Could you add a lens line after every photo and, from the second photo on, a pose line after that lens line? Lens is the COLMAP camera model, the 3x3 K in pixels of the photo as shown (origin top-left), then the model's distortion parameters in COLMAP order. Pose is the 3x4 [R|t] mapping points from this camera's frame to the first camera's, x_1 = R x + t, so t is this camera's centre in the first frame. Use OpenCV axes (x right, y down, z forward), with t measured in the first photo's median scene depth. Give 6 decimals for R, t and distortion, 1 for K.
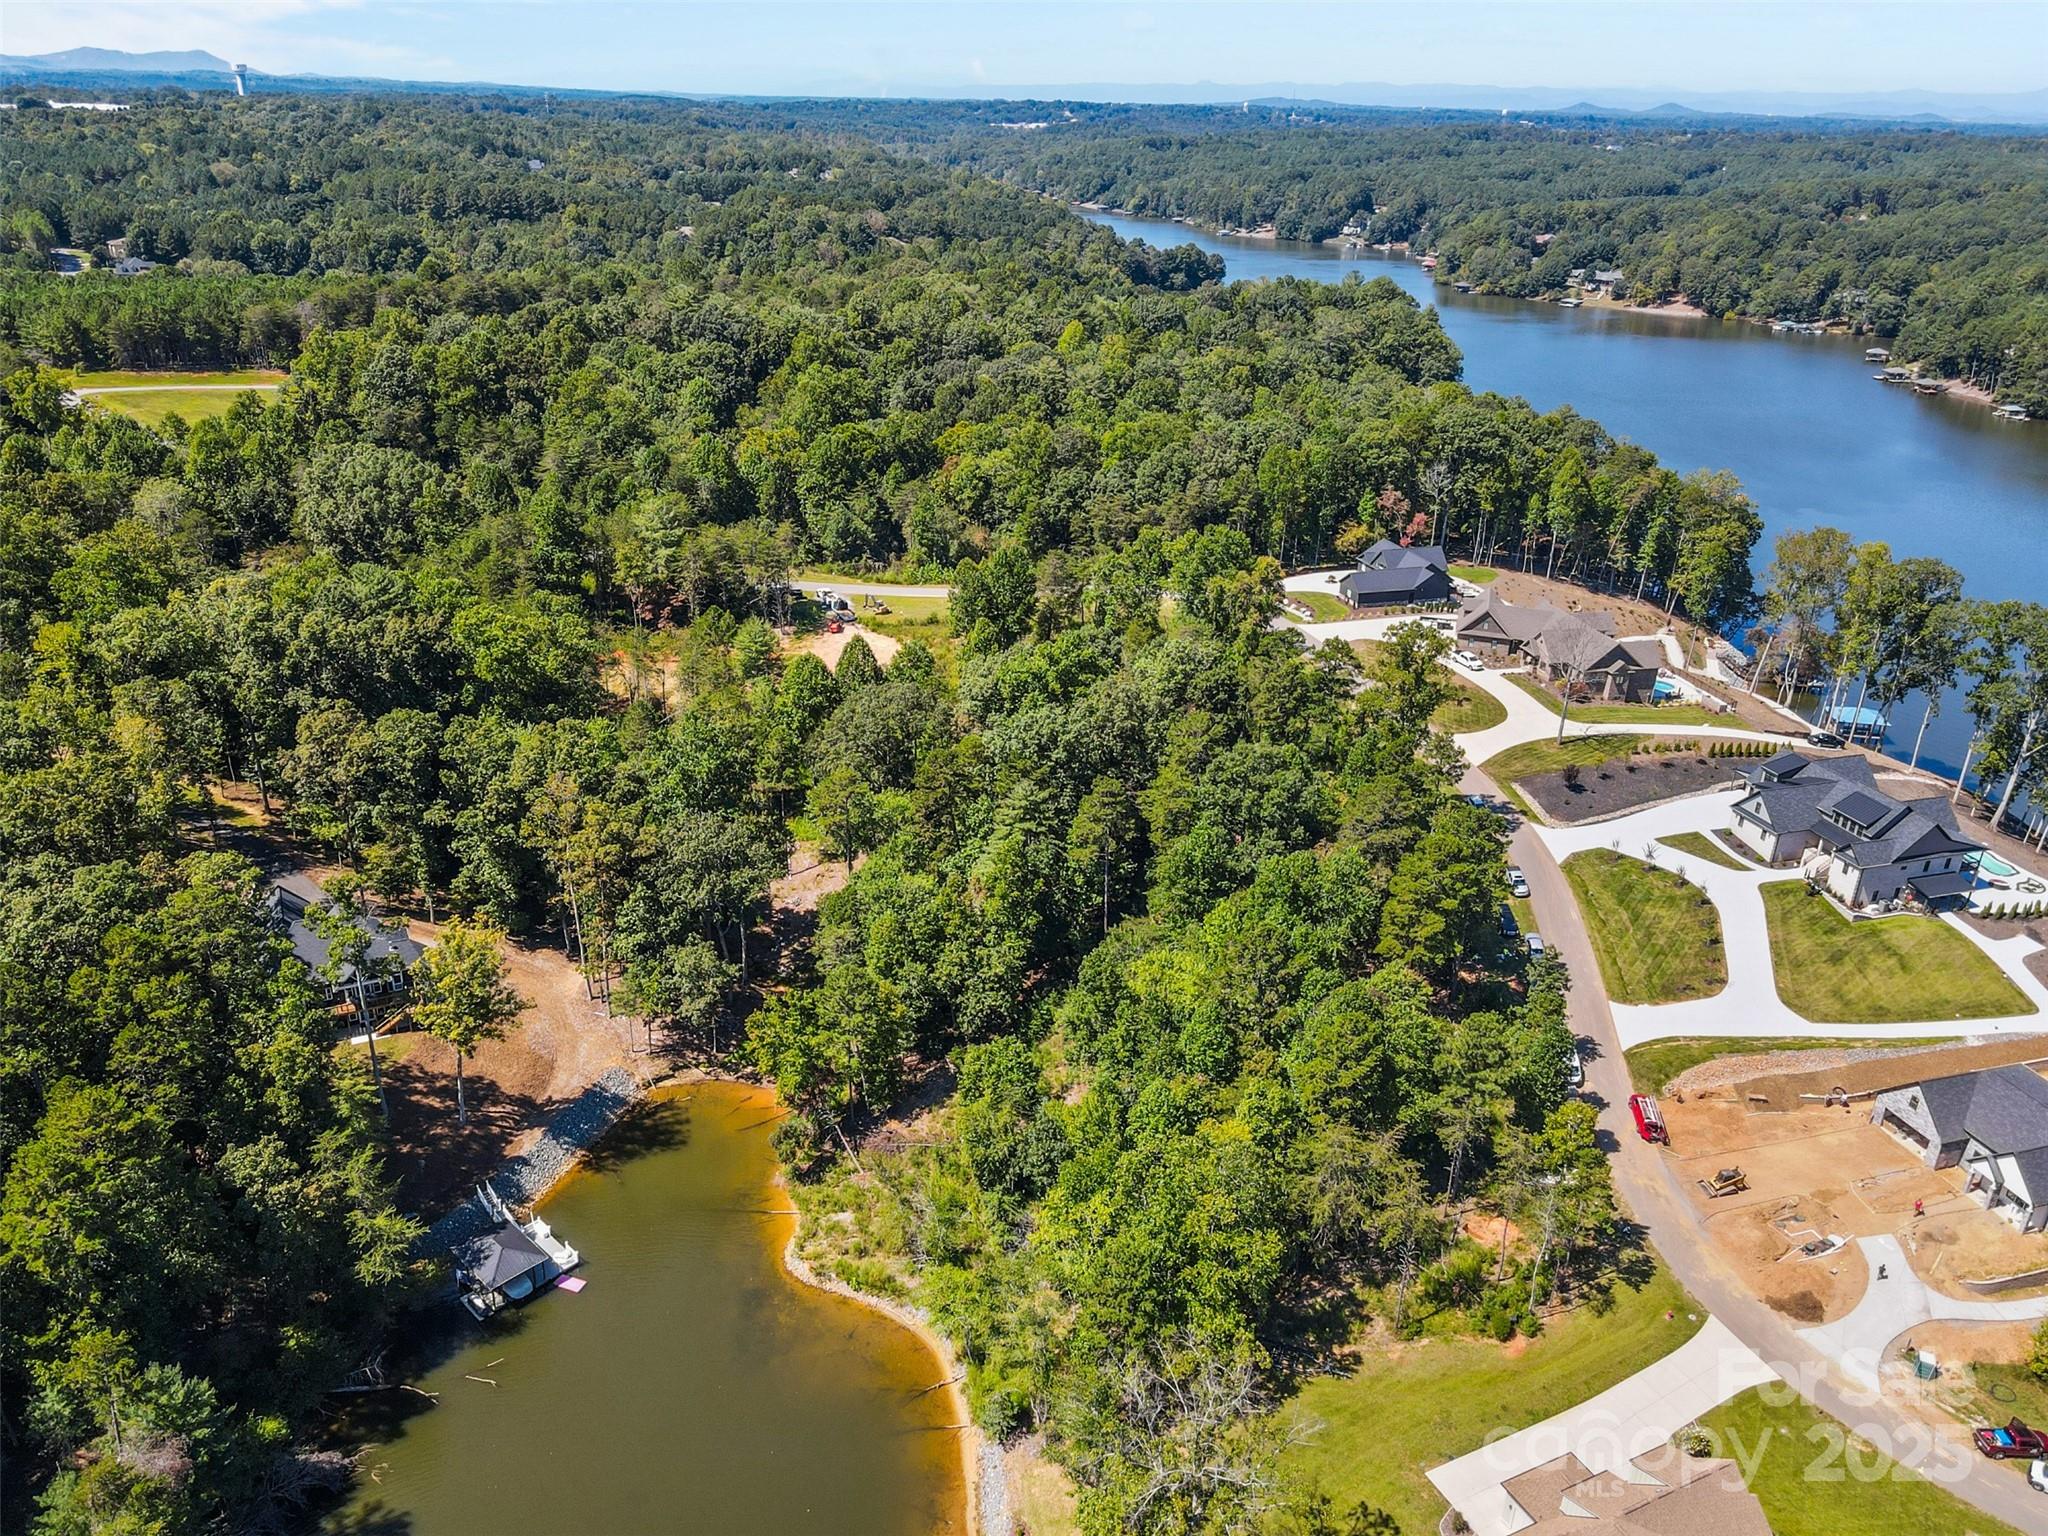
lens RADIAL K [[1479.6, 0, 1024.0], [0, 1479.6, 768.0], [0, 0, 1]] dist [0.007366, 0.027059]
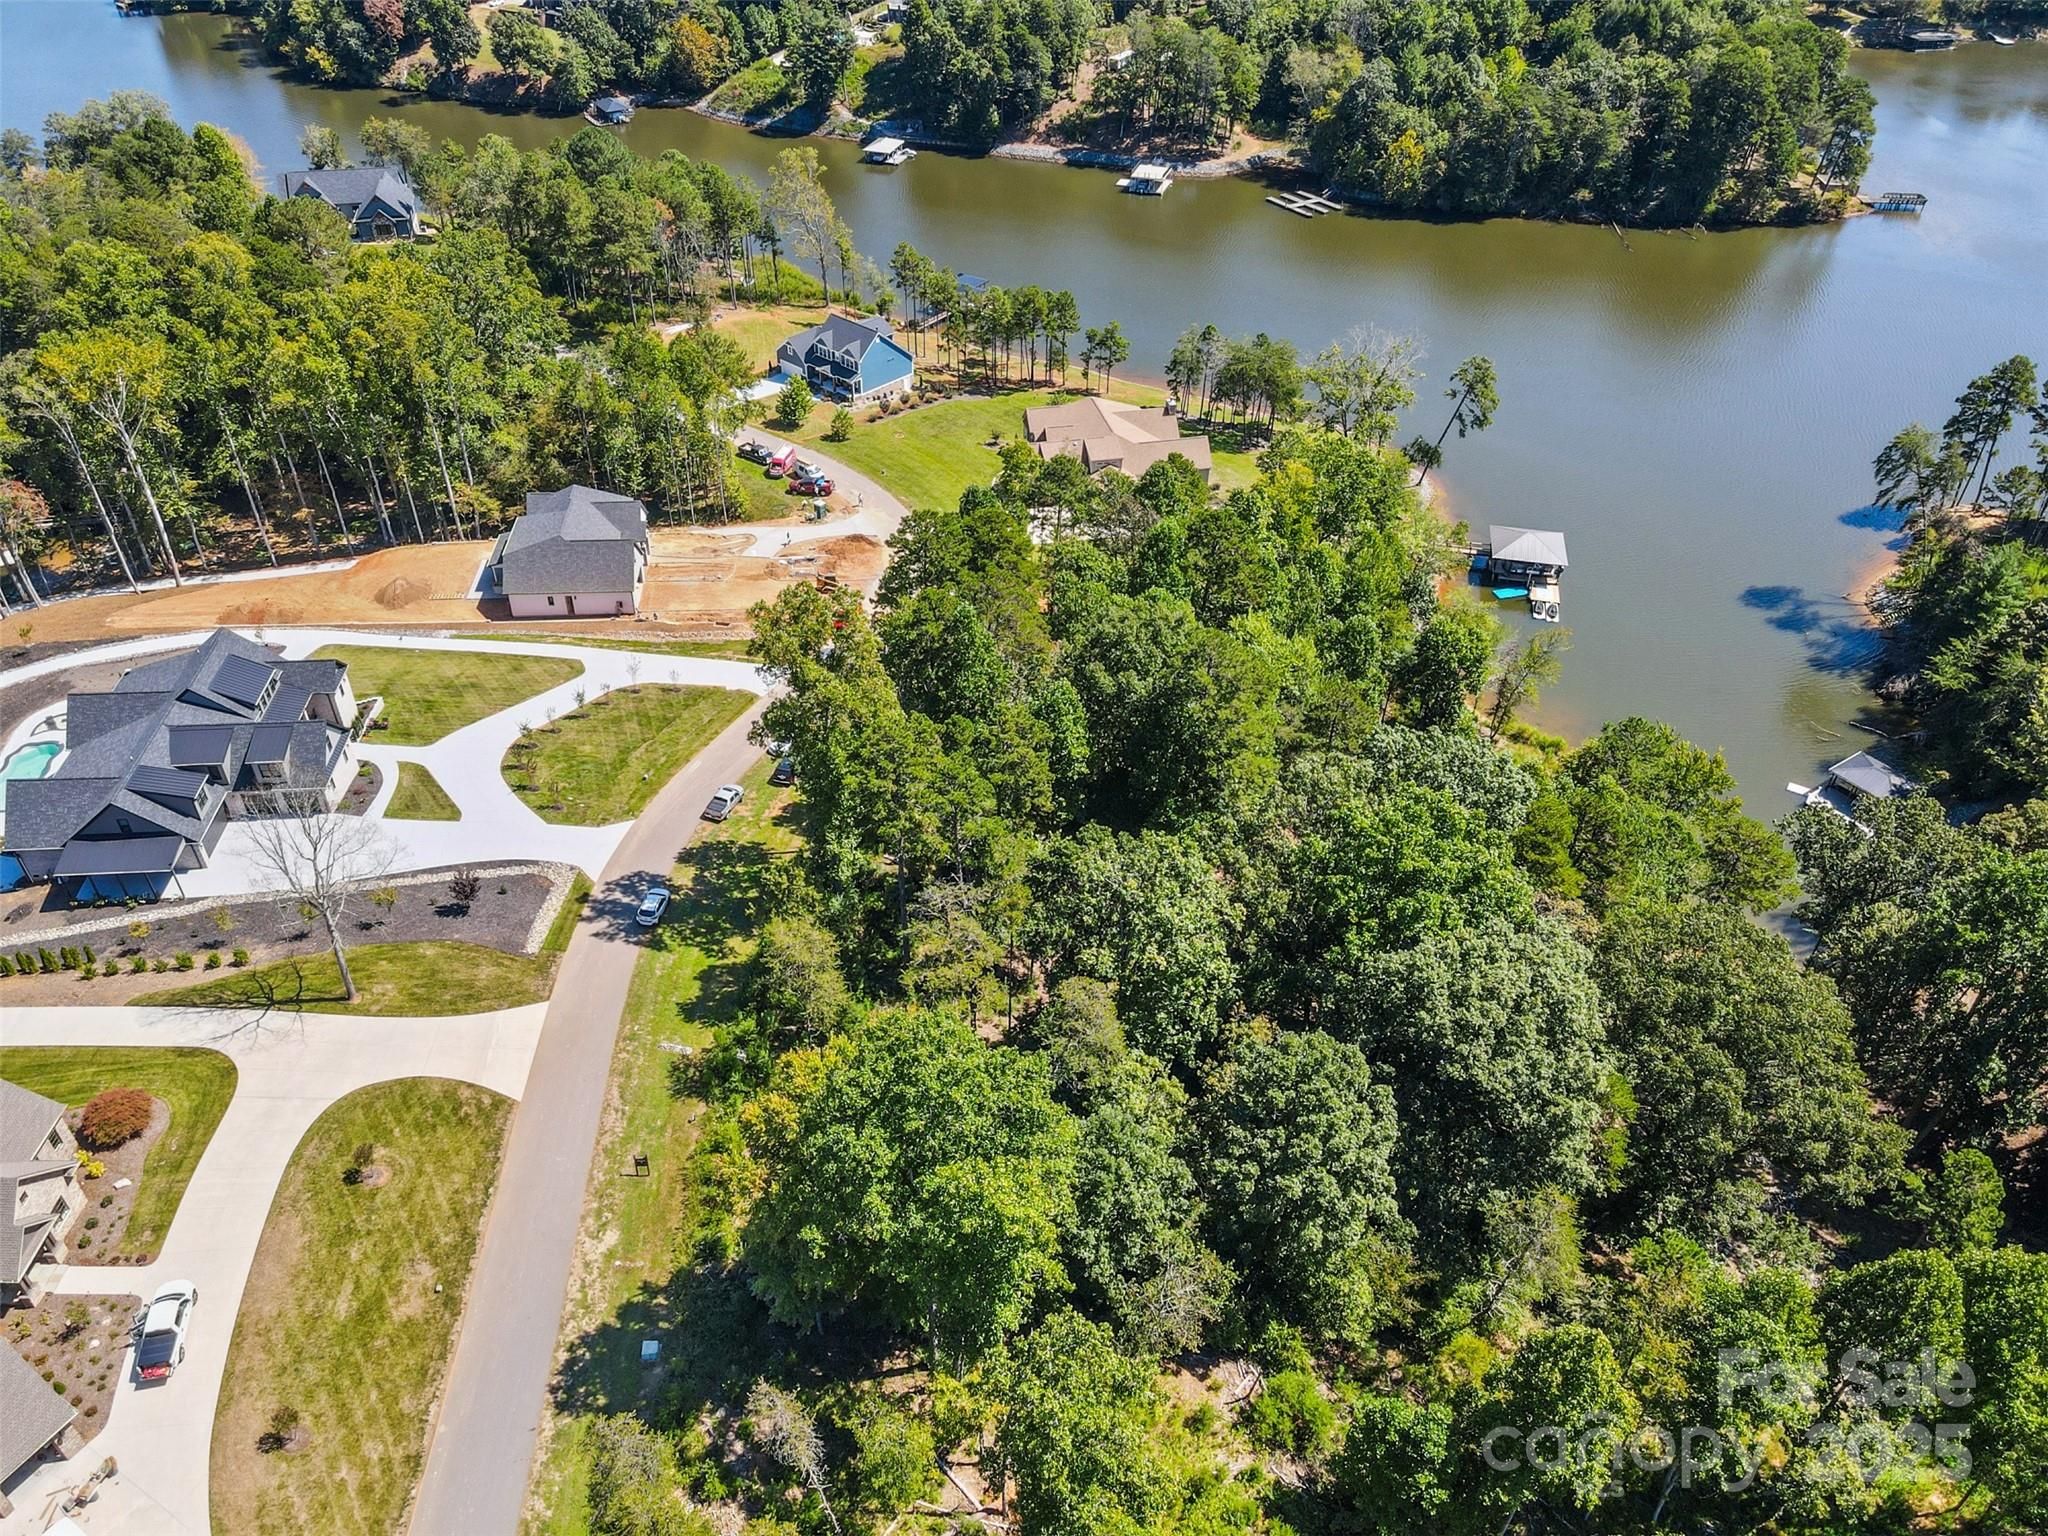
lens RADIAL K [[1484.2, 0, 1024.0], [0, 1484.2, 768.0], [0, 0, 1]] dist [0.025190, 0.005736]
pose [[-0.980178, -0.141892, 0.138266, 0.069261], [0.053142, 0.484019, 0.873442, -0.426570], [-0.190858, 0.863477, -0.466885, 0.991297]]
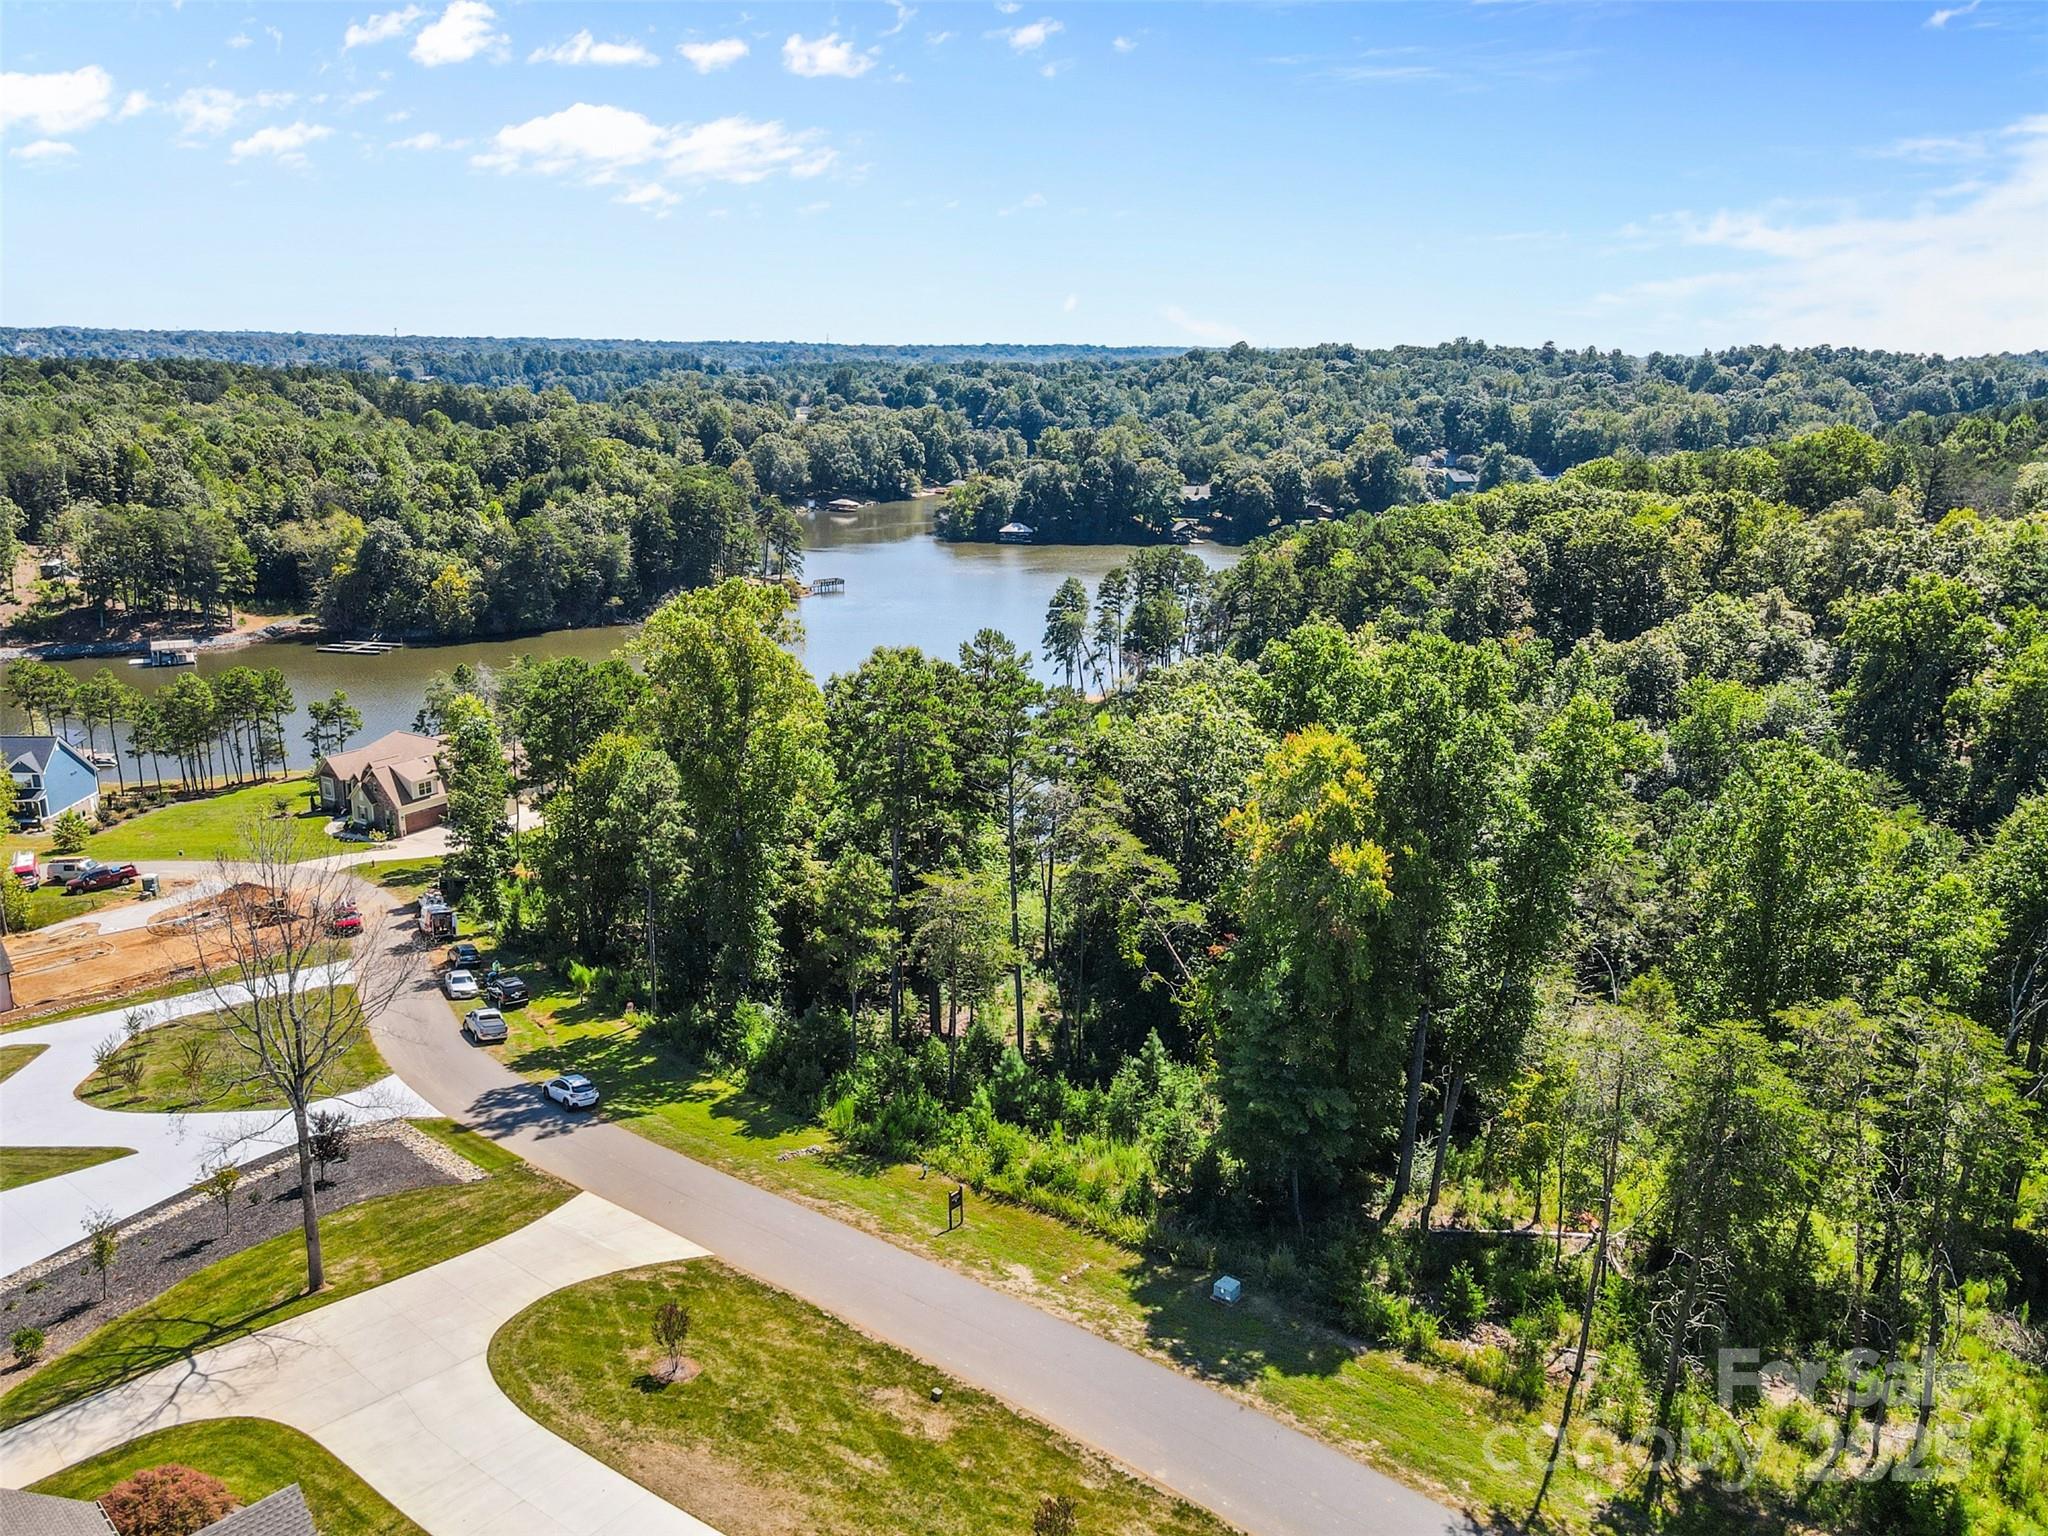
lens RADIAL K [[1479.6, 0, 1024.0], [0, 1479.6, 768.0], [0, 0, 1]] dist [0.007366, 0.027059]
pose [[-0.823561, 0.140910, -0.549446, 0.346016], [-0.237405, 0.794103, 0.559499, -0.259667], [0.515156, 0.591223, -0.620540, 1.050432]]
